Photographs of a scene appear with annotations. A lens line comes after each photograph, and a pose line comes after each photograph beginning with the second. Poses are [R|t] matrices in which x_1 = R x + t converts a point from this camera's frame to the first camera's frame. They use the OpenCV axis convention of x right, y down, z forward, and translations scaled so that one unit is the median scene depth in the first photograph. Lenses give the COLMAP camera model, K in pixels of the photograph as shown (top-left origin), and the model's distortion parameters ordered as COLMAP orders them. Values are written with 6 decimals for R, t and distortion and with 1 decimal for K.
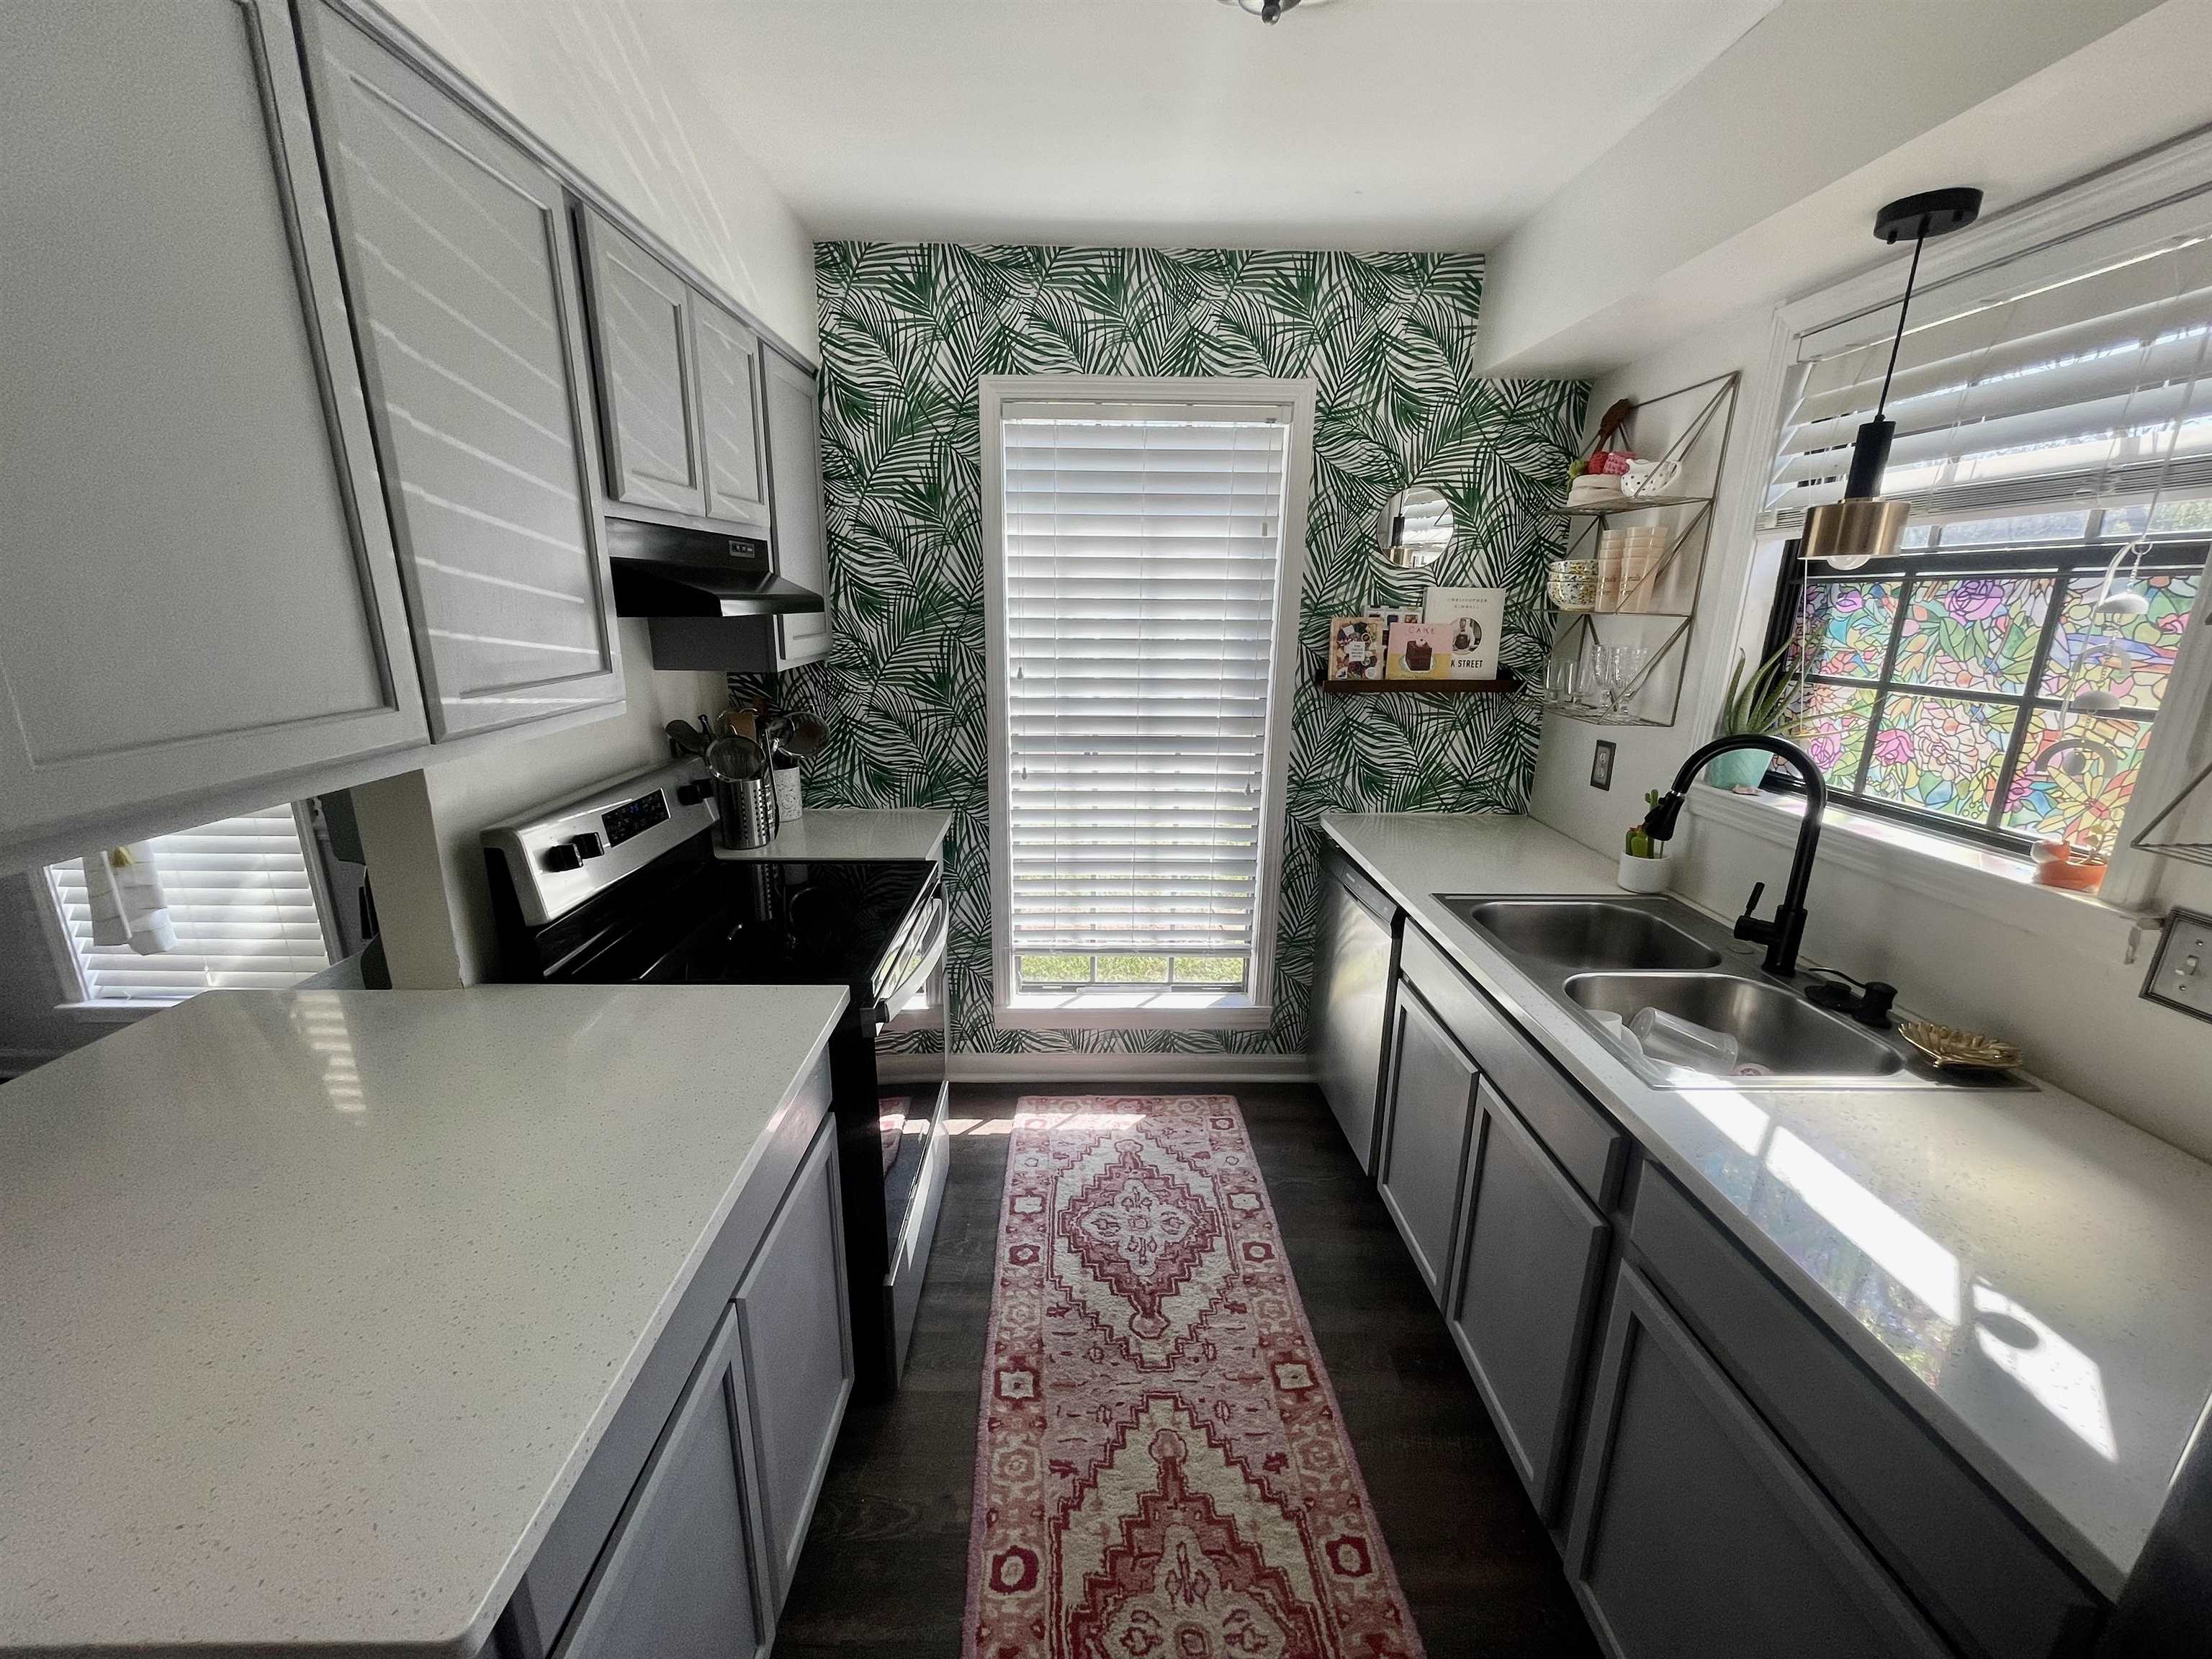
lens RADIAL K [[887.0, 0, 1097.7], [0, 887.0, 844.9], [0, 0, 1]] dist [-0.002435, 0.001074]
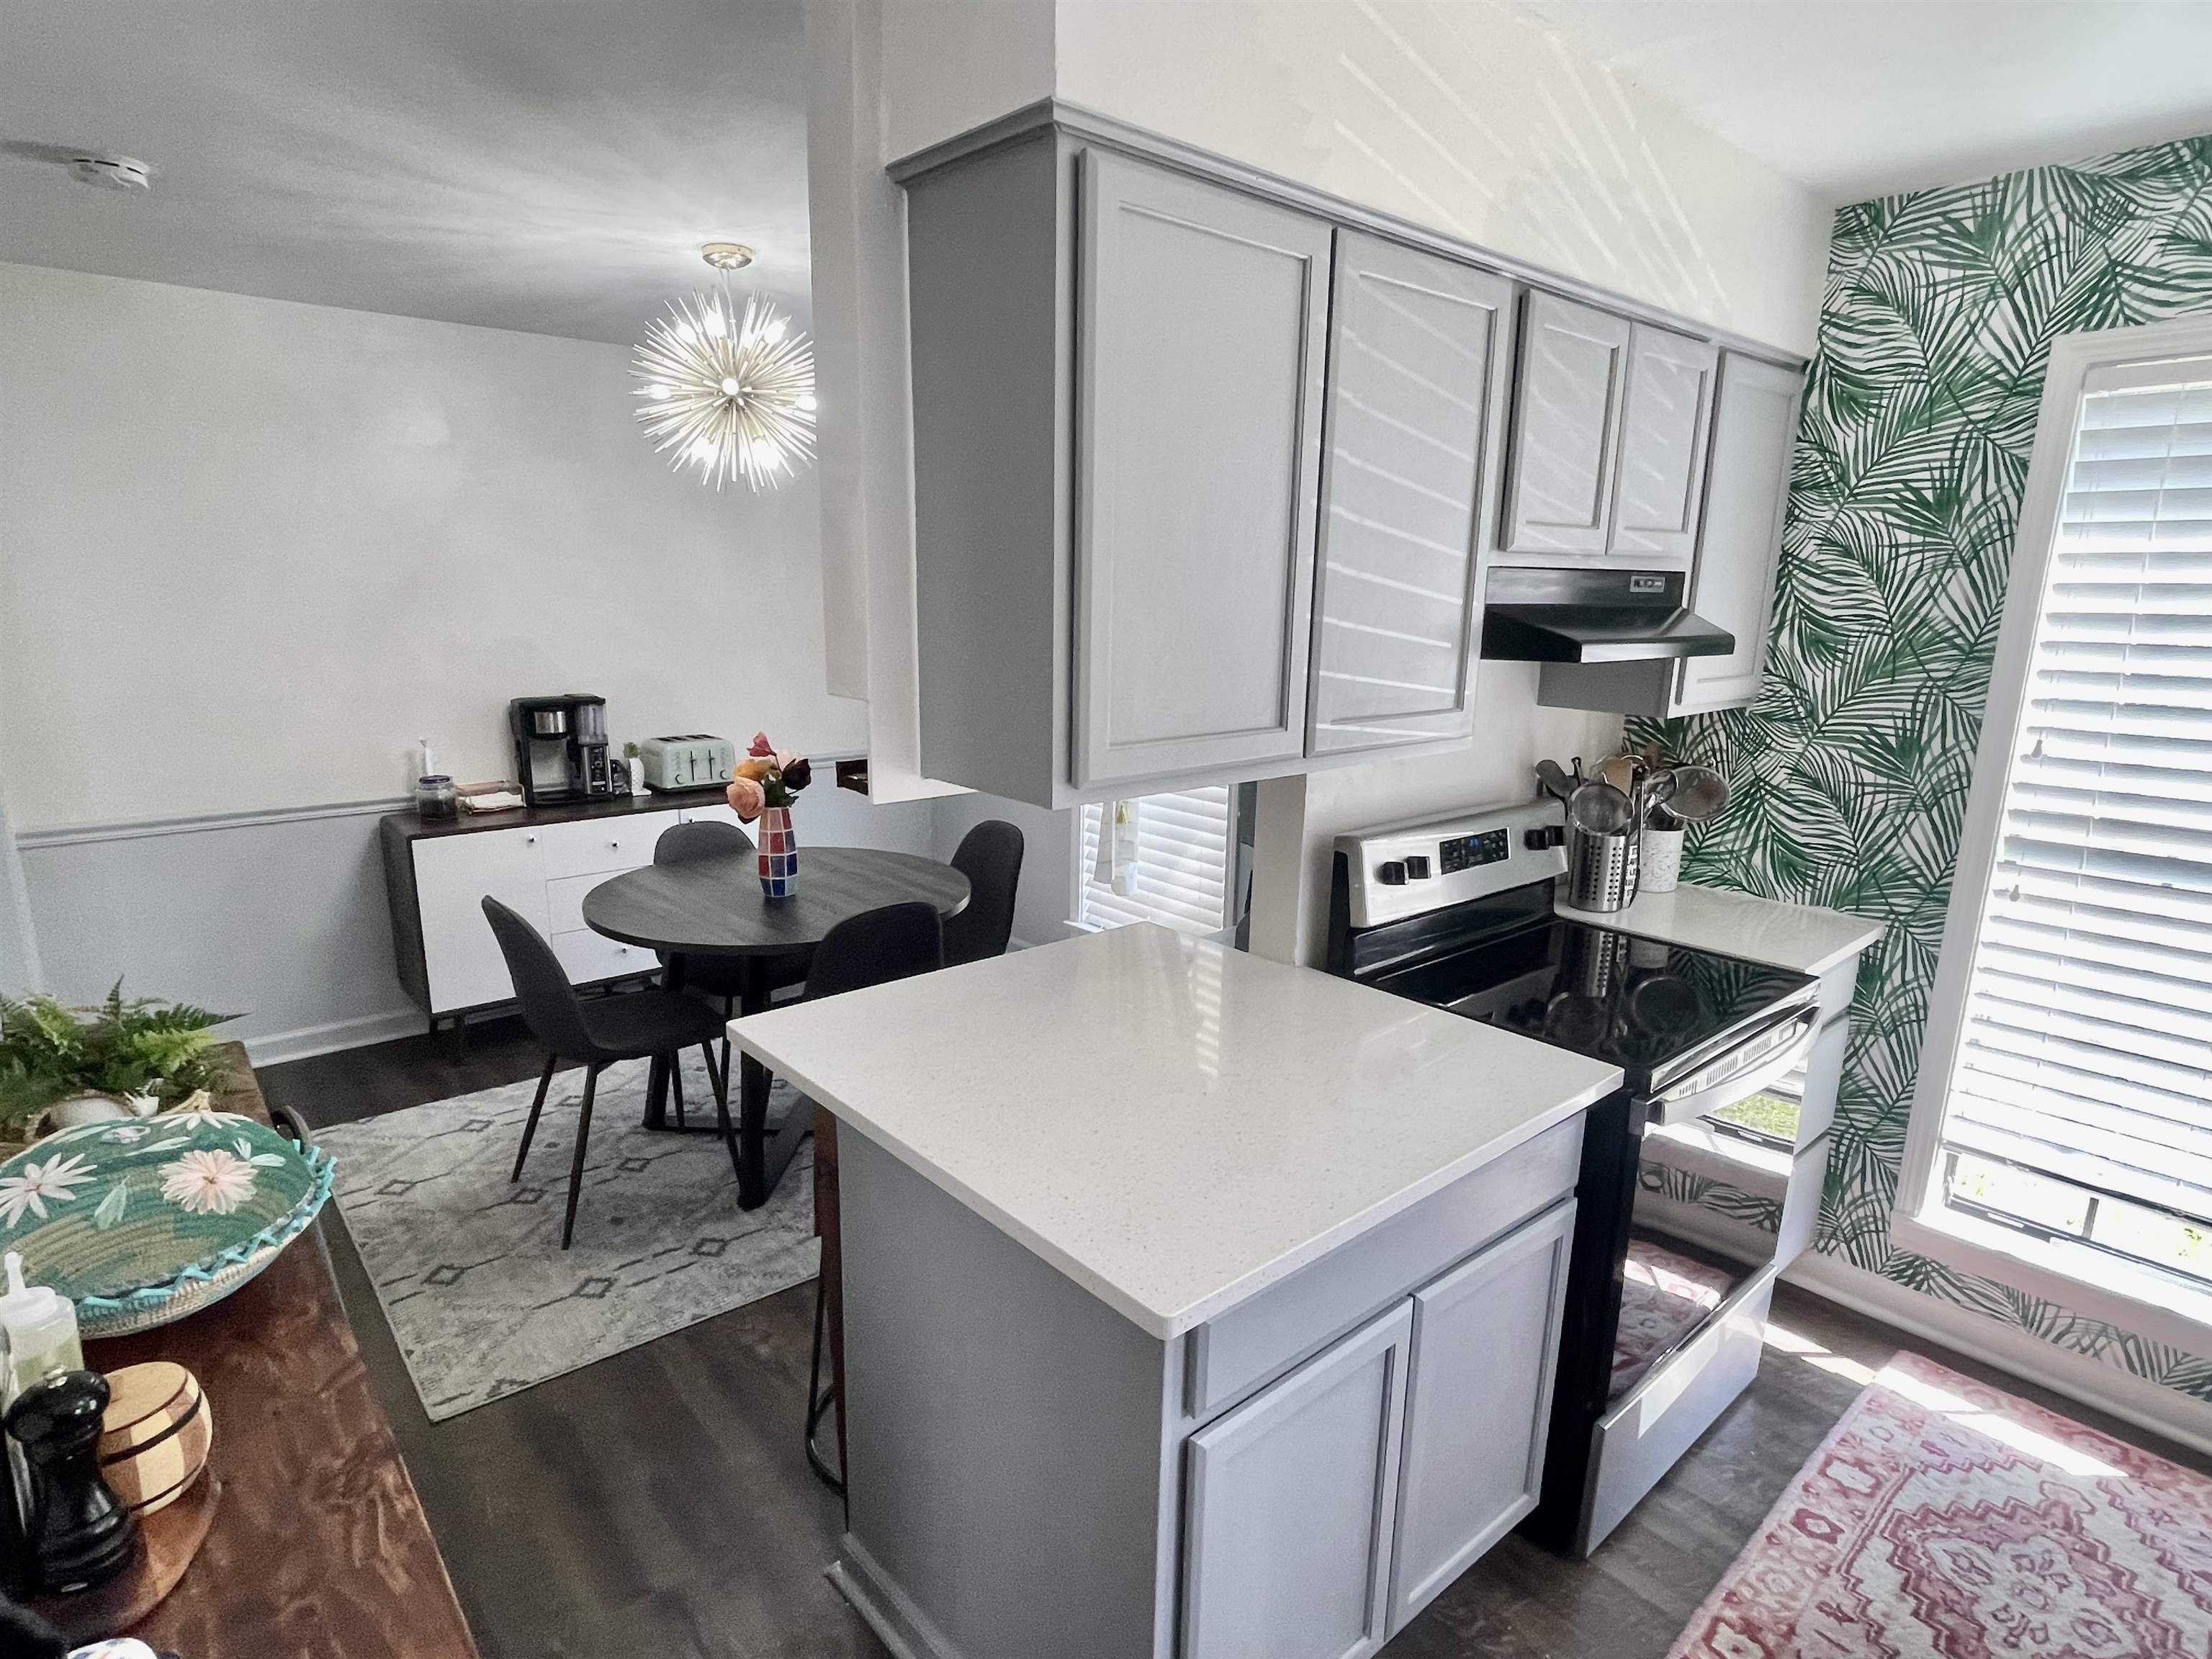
lens RADIAL K [[1199.1, 0, 1094.9], [0, 1199.1, 841.5], [0, 0, 1]] dist [-0.008824, -0.004309]
pose [[0.640865, 0.162259, -0.750309, 0.164336], [-0.215251, 0.976178, 0.027251, 0.010157], [0.736857, 0.144041, 0.660525, -0.154552]]
